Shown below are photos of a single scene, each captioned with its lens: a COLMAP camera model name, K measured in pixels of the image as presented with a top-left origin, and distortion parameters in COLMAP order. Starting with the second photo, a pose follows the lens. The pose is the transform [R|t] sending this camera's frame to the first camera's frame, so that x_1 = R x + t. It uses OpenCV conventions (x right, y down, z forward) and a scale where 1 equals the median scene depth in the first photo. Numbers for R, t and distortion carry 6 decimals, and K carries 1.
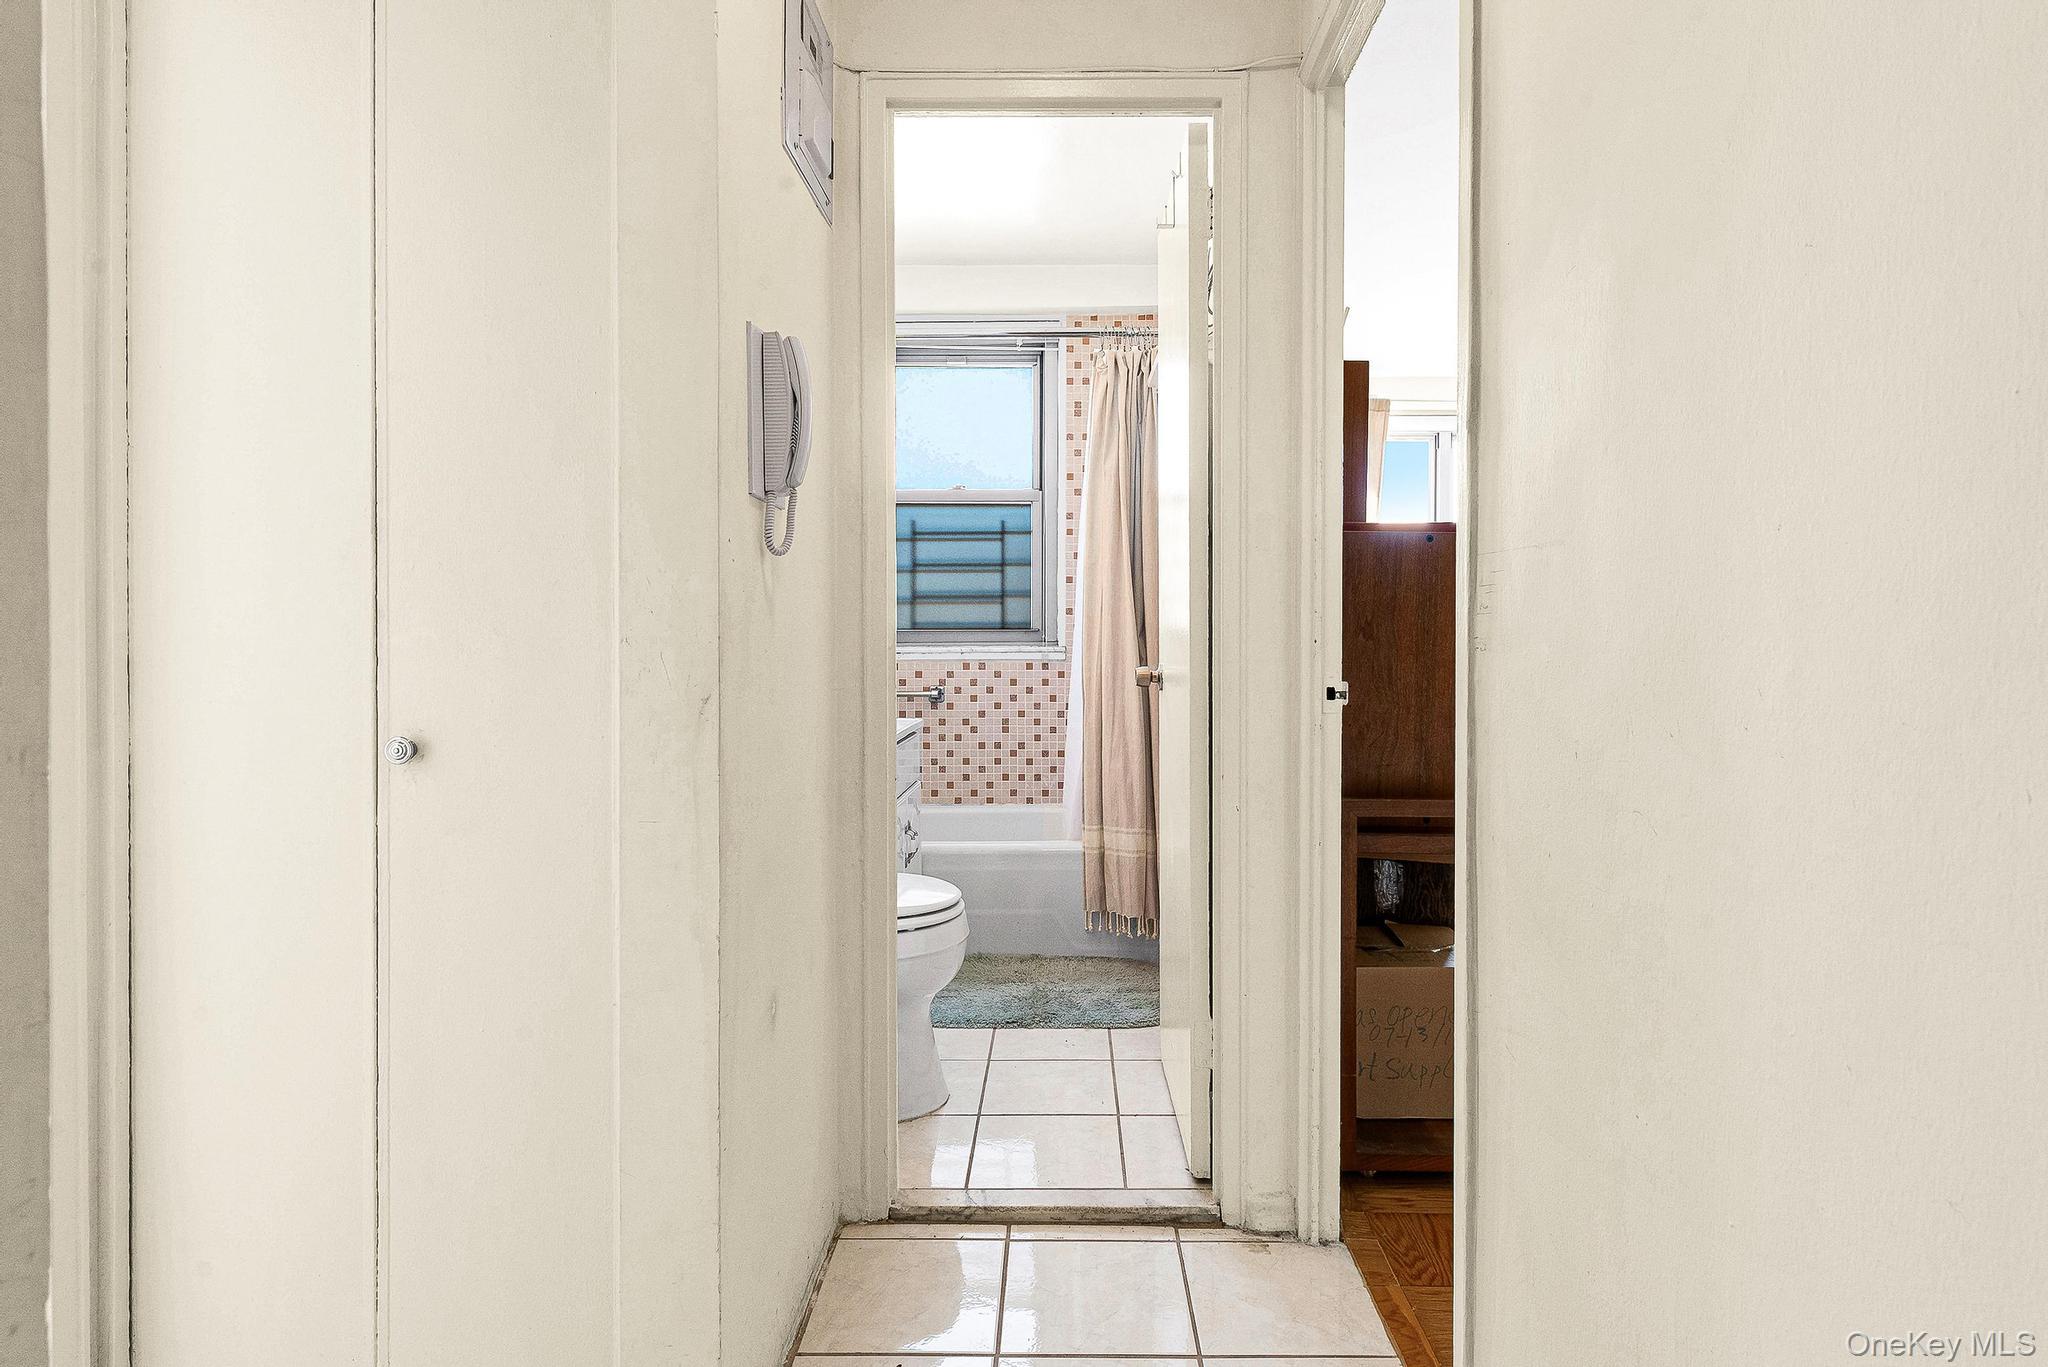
lens RADIAL K [[1066.1, 0, 1028.4], [0, 1066.1, 639.6], [0, 0, 1]] dist [-0.001448, -0.000447]
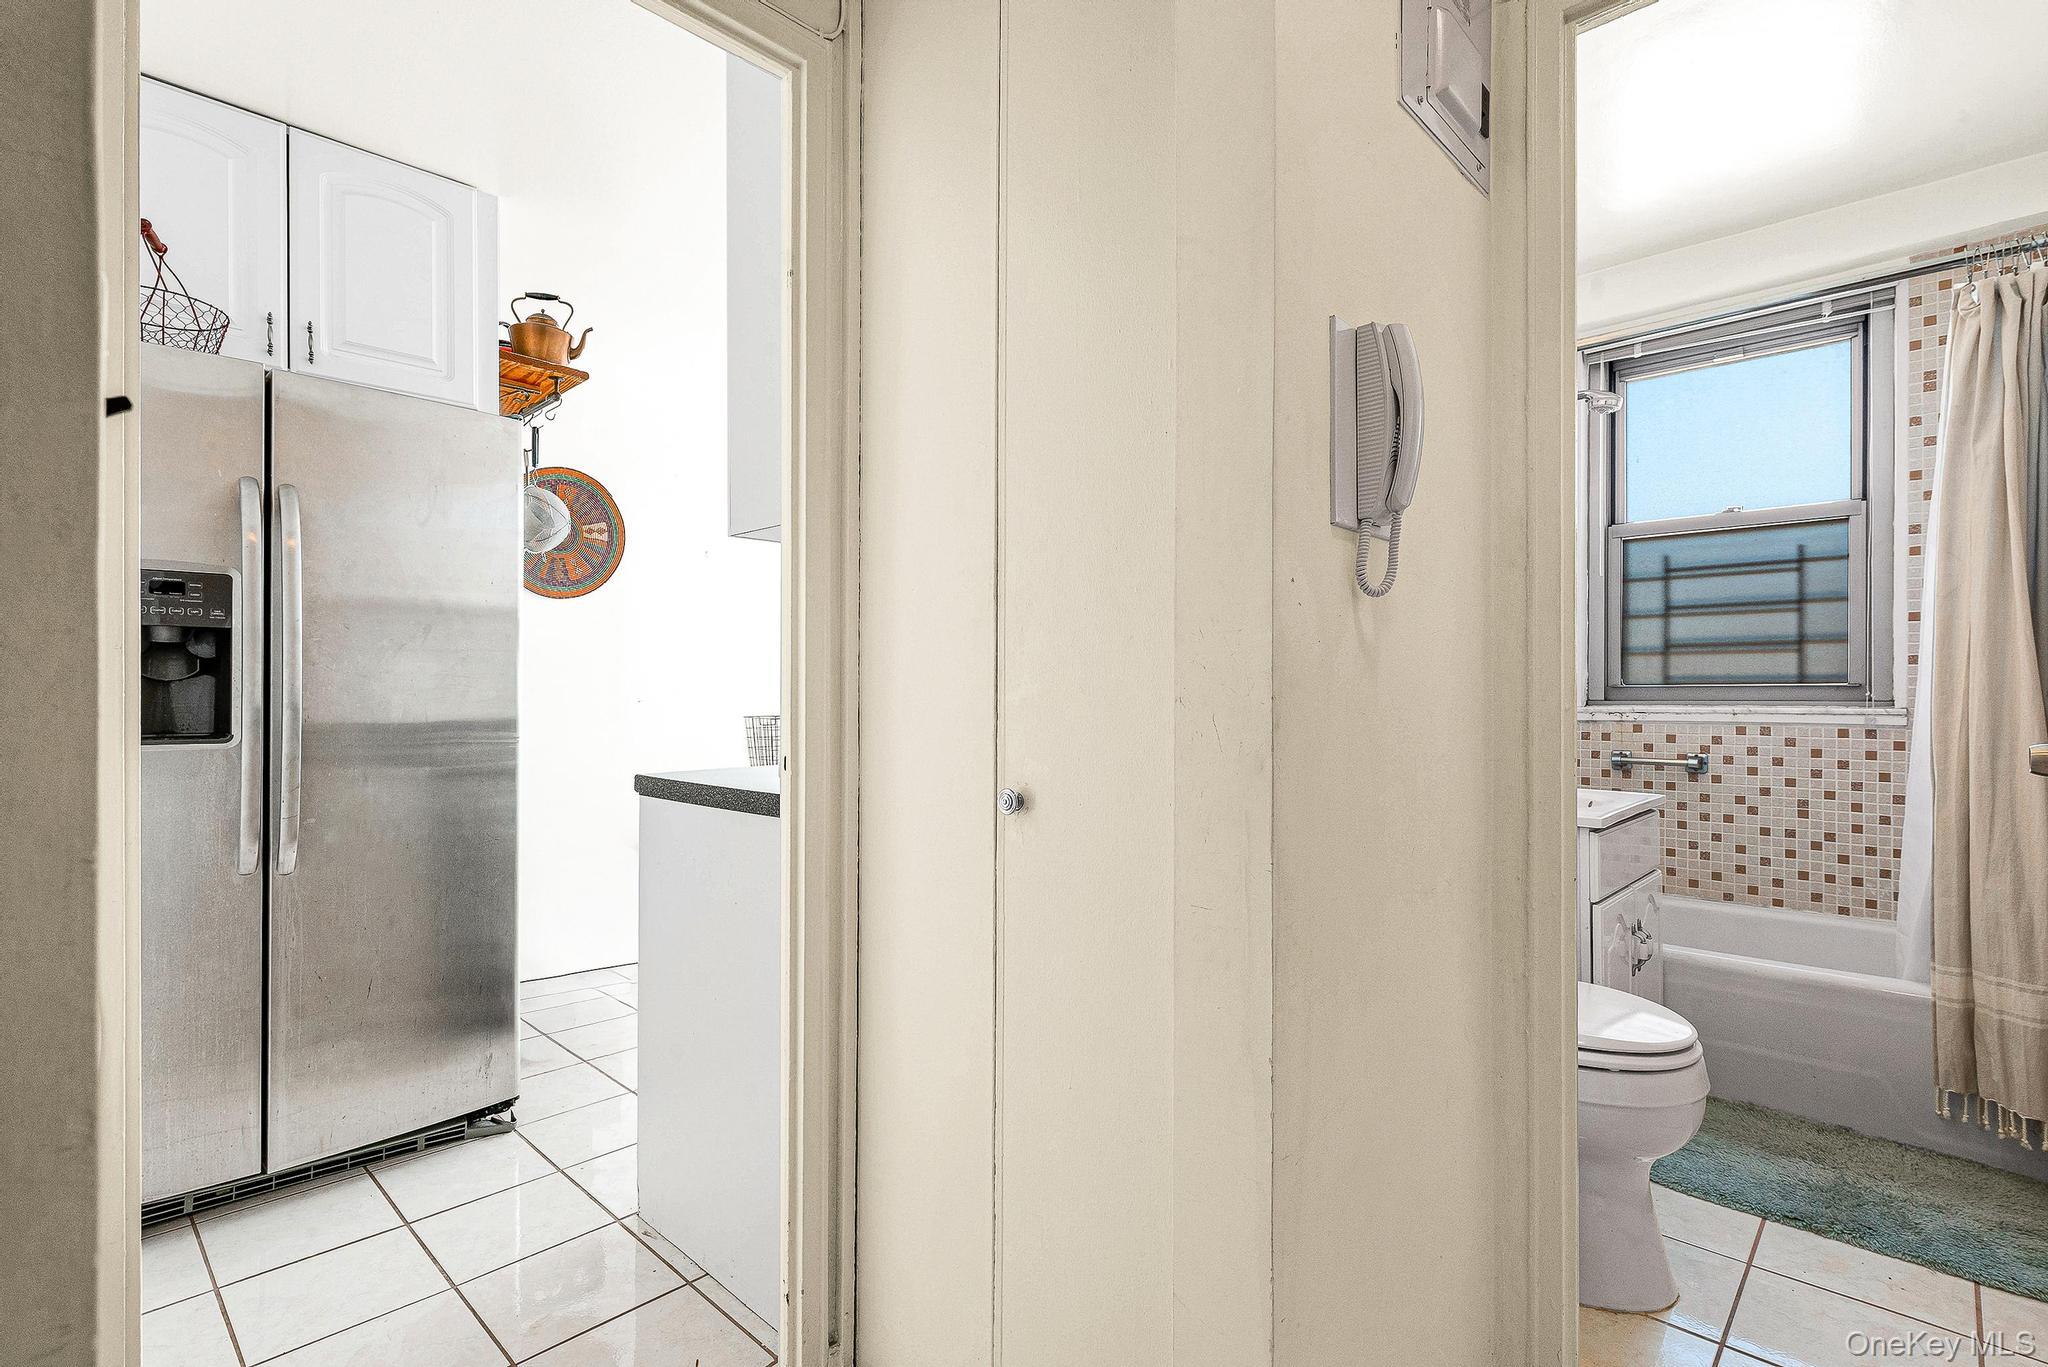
lens RADIAL K [[963.5, 0, 1030.5], [0, 963.5, 685.5], [0, 0, 1]] dist [0.000523, -0.000679]
pose [[0.750008, -0.000761, -0.661428, 0.020805], [-0.004513, 0.999970, -0.006268, -0.001935], [0.661413, 0.007686, 0.749982, 0.104525]]
